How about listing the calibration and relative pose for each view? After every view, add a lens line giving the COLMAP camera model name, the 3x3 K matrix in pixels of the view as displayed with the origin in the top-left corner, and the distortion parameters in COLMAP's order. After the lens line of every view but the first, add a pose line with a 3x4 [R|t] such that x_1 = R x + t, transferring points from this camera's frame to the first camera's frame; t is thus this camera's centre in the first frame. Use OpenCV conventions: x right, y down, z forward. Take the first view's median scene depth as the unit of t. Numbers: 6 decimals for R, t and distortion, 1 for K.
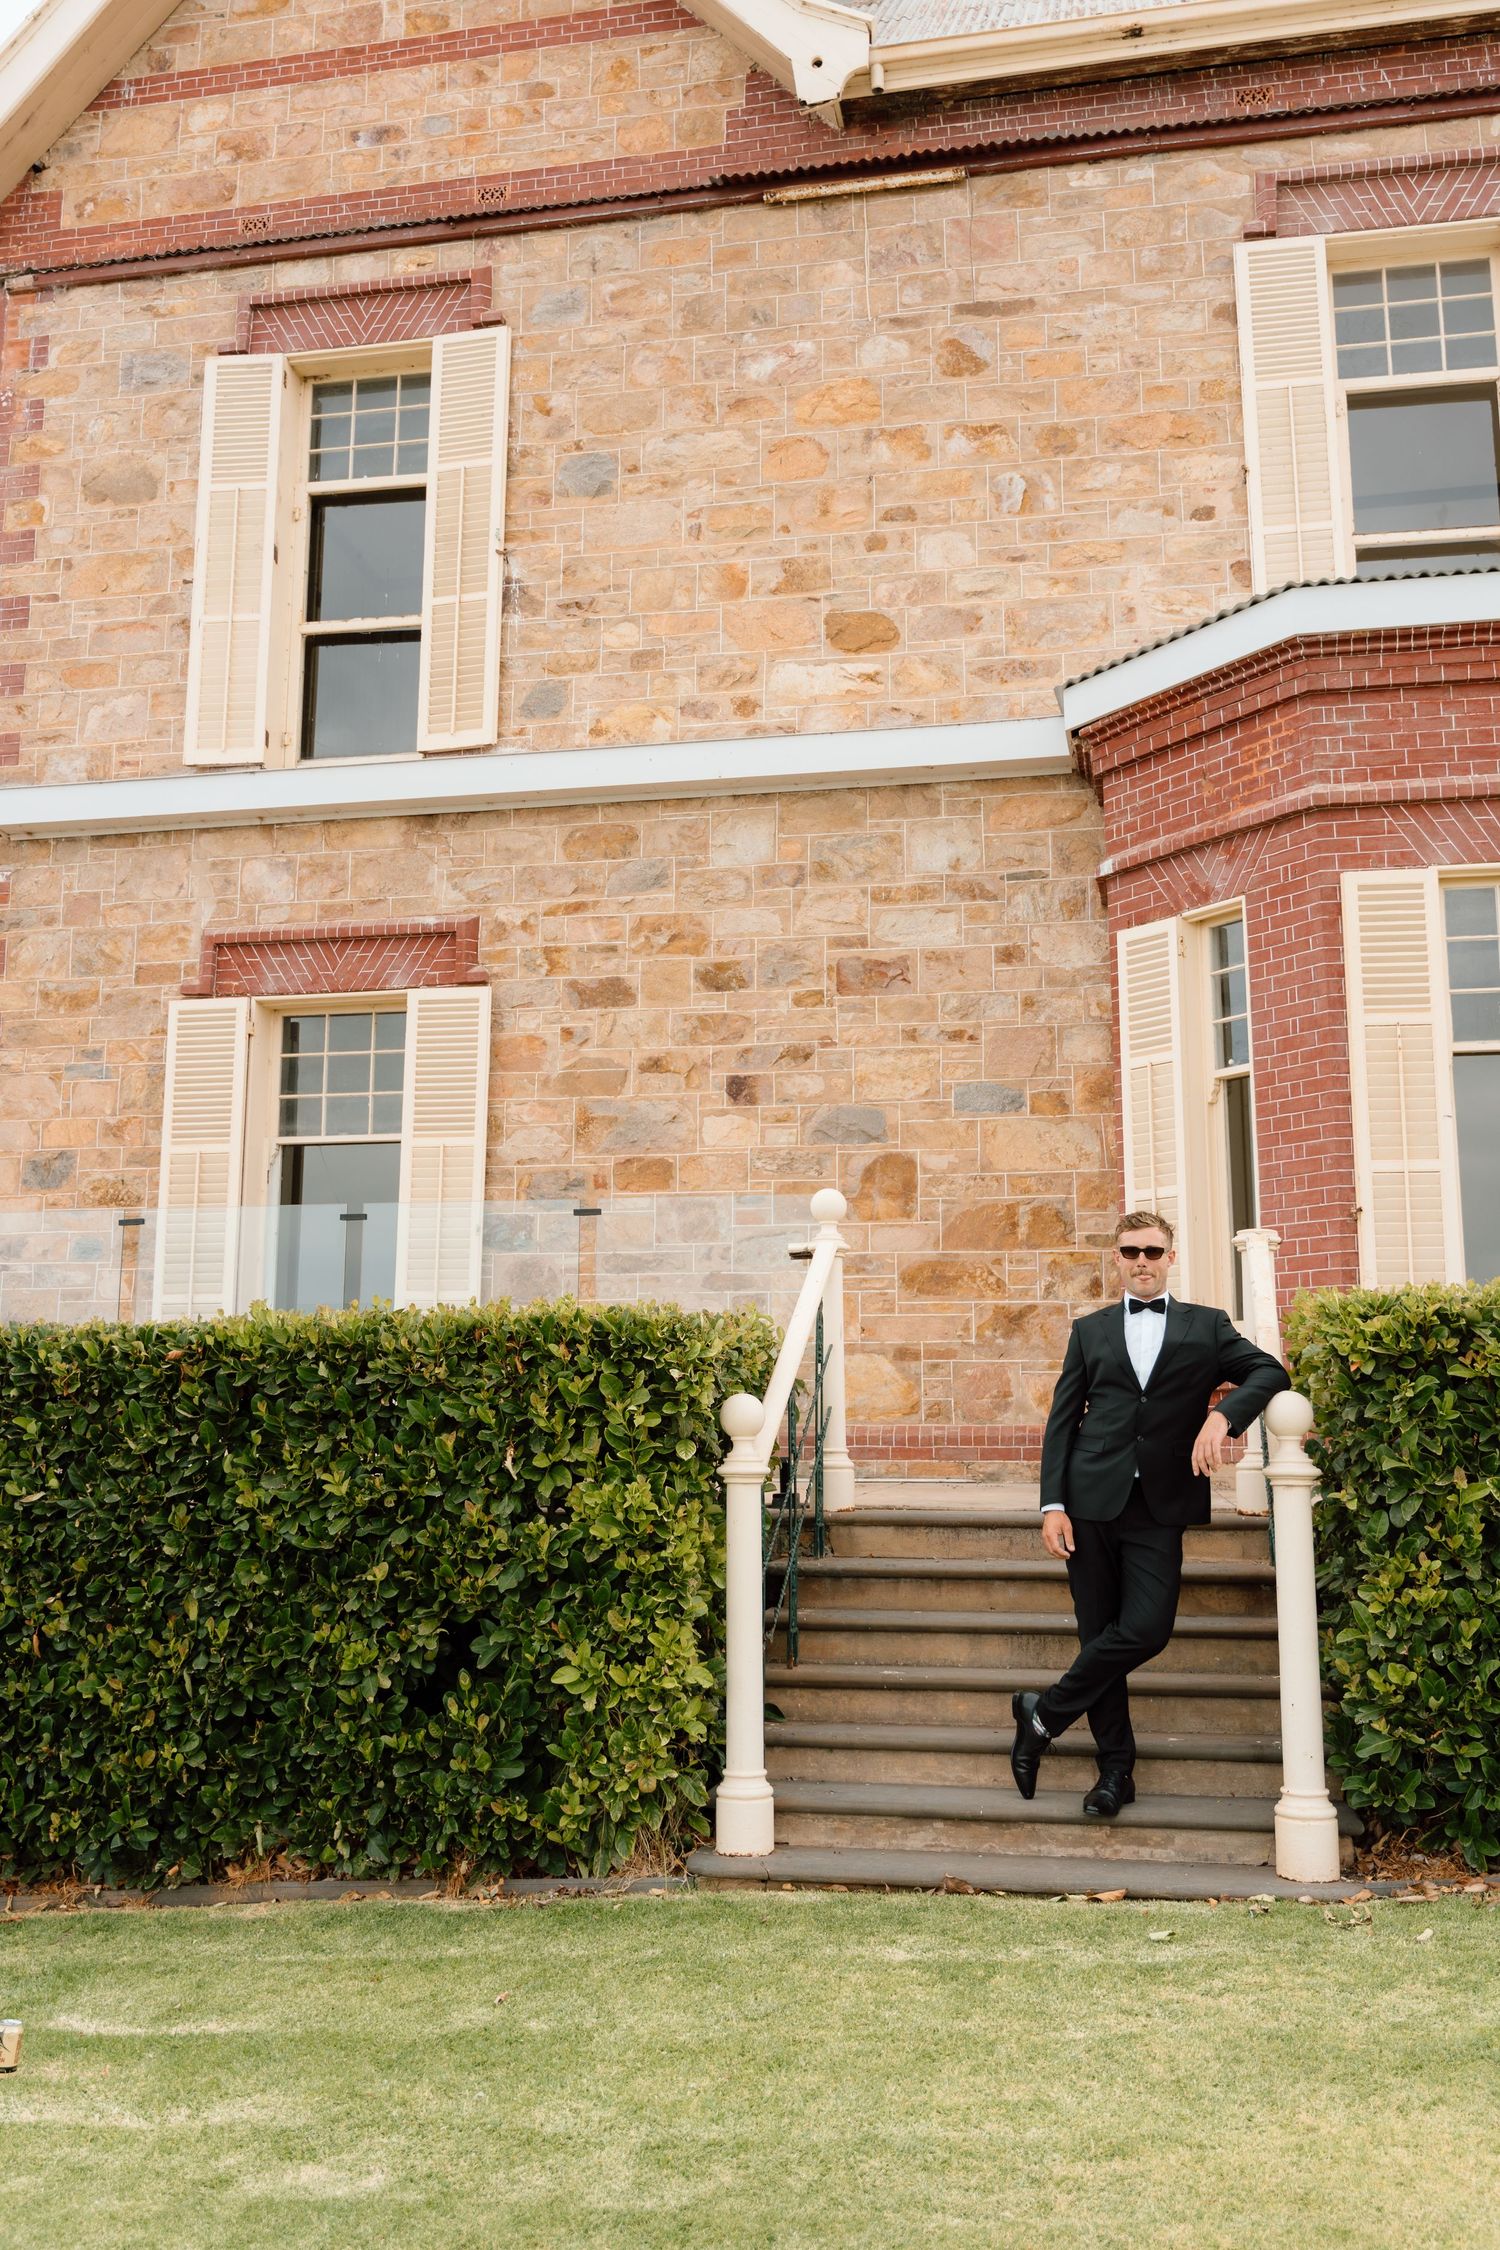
lens RADIAL K [[1934.8, 0, 771.2], [0, 1934.8, 1110.3], [0, 0, 1]] dist [0.003076, -0.022512]
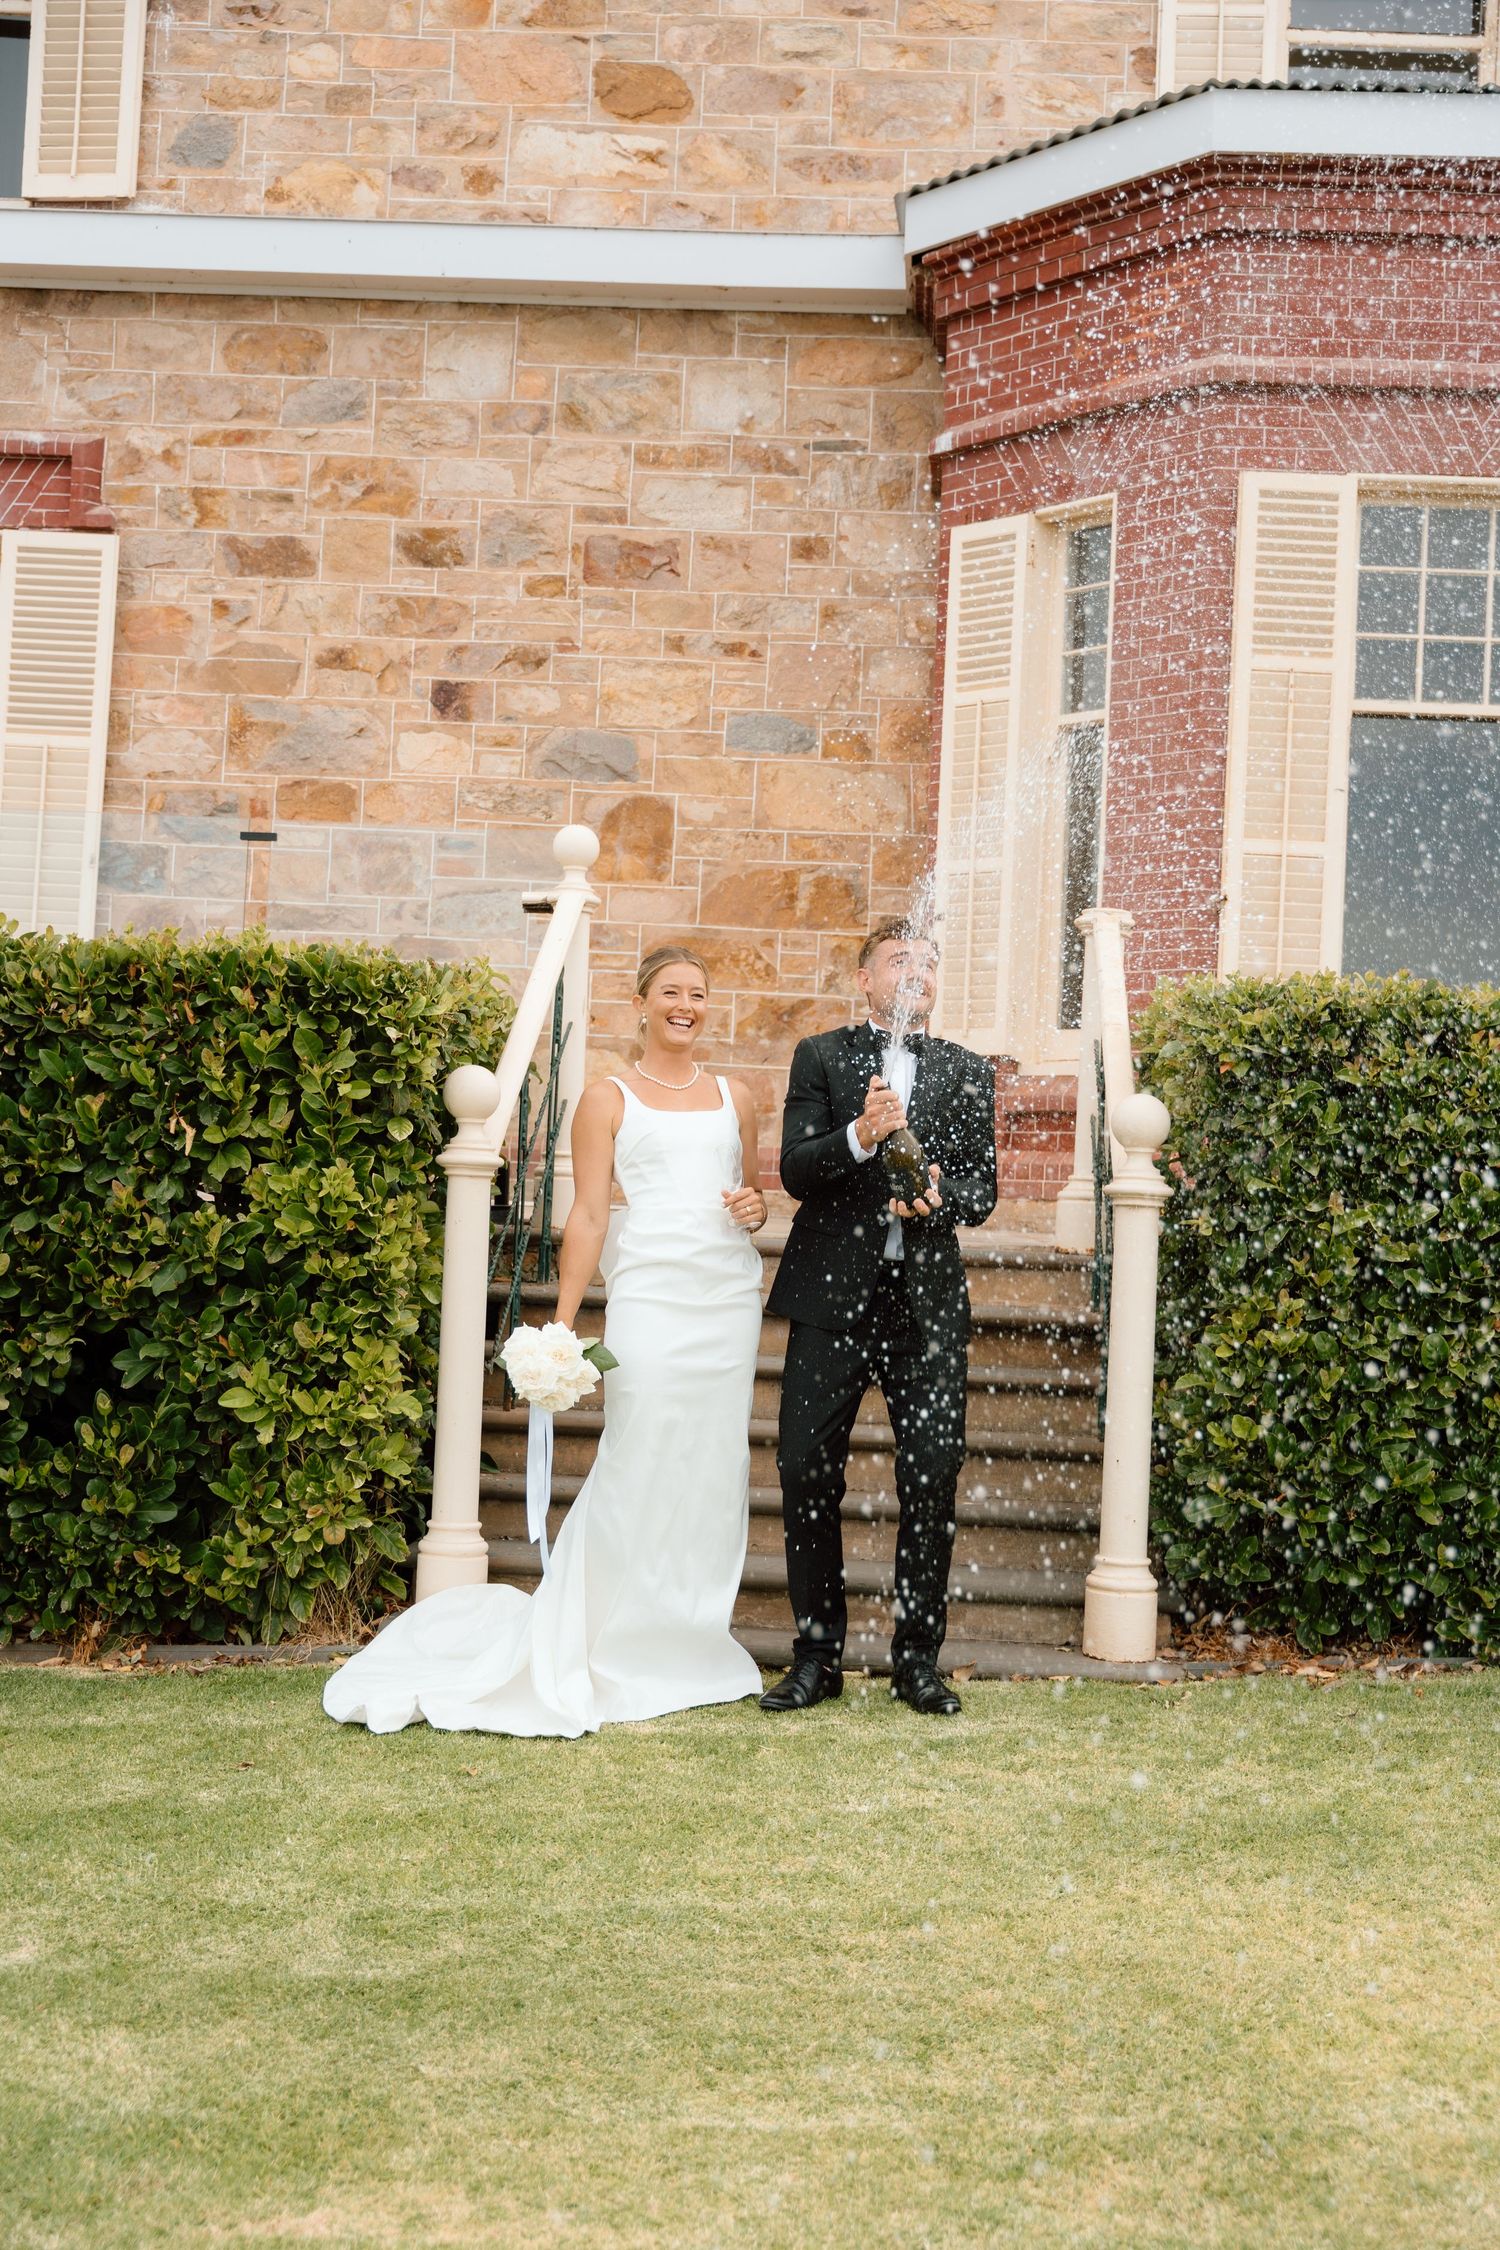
lens RADIAL K [[2505.9, 0, 769.4], [0, 2505.9, 1131.7], [0, 0, 1]] dist [0.018636, 0.000000]
pose [[0.988719, 0.050204, 0.141117, -0.022521], [-0.069582, 0.988272, 0.135928, 0.014638], [-0.132638, -0.144213, 0.980617, -0.016907]]
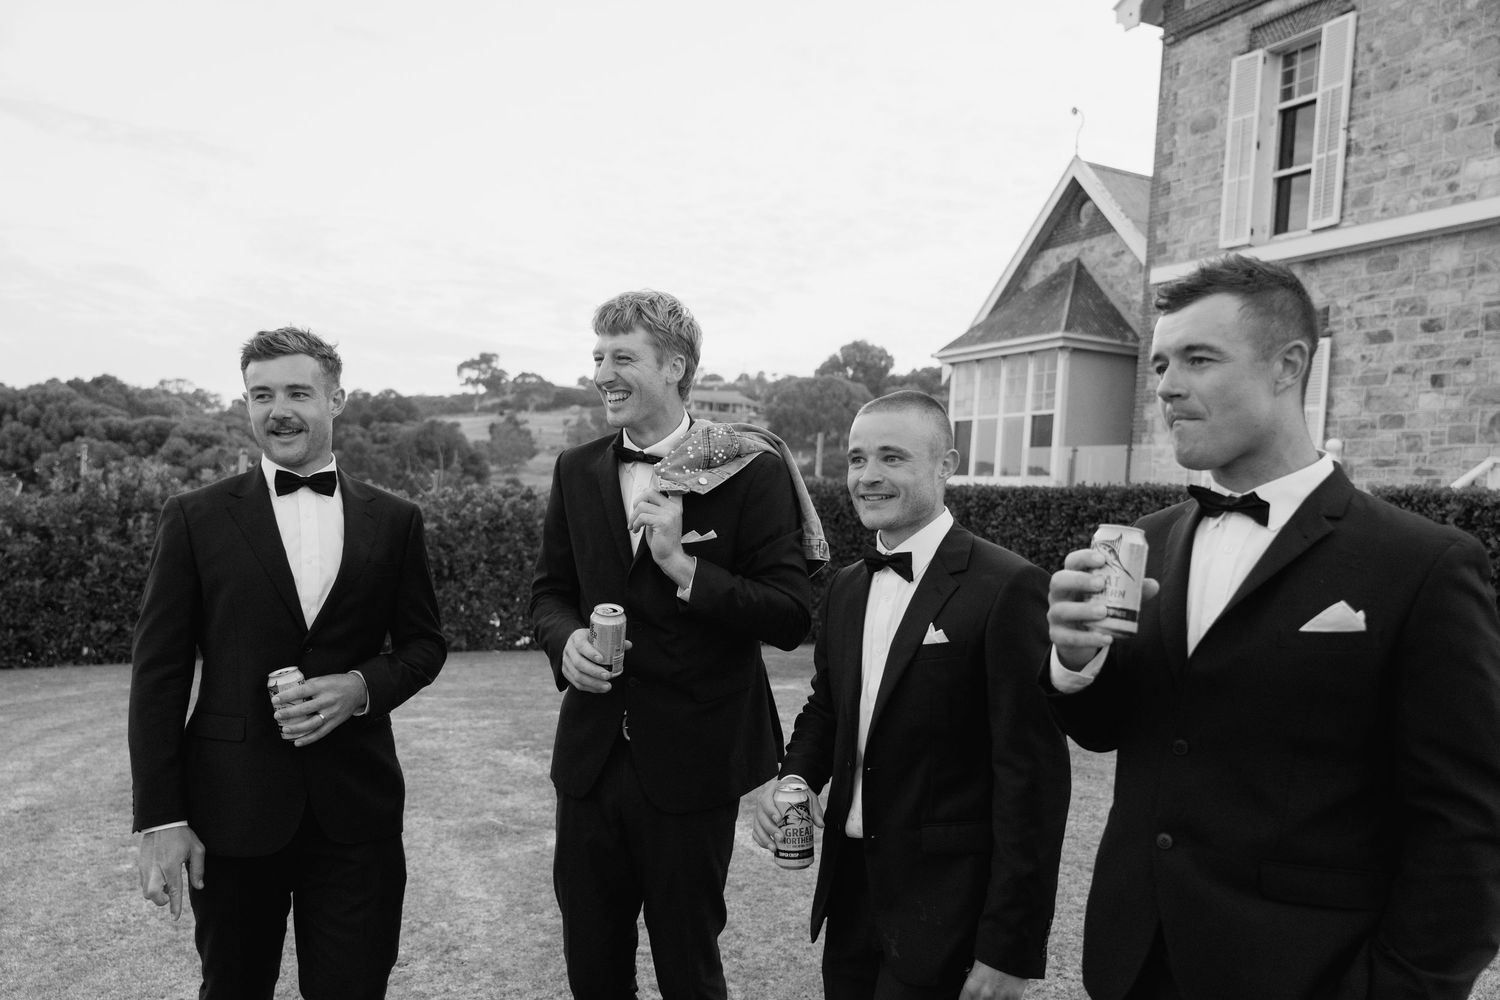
lens RADIAL K [[1205.4, 0, 754.2], [0, 1205.4, 499.4], [0, 0, 1]] dist [0.049453, -0.000098]
pose [[0.574917, 0.034136, -0.817500, 0.648447], [0.073512, 0.992934, 0.093160, -0.060915], [0.814903, -0.113655, 0.568345, -0.367579]]
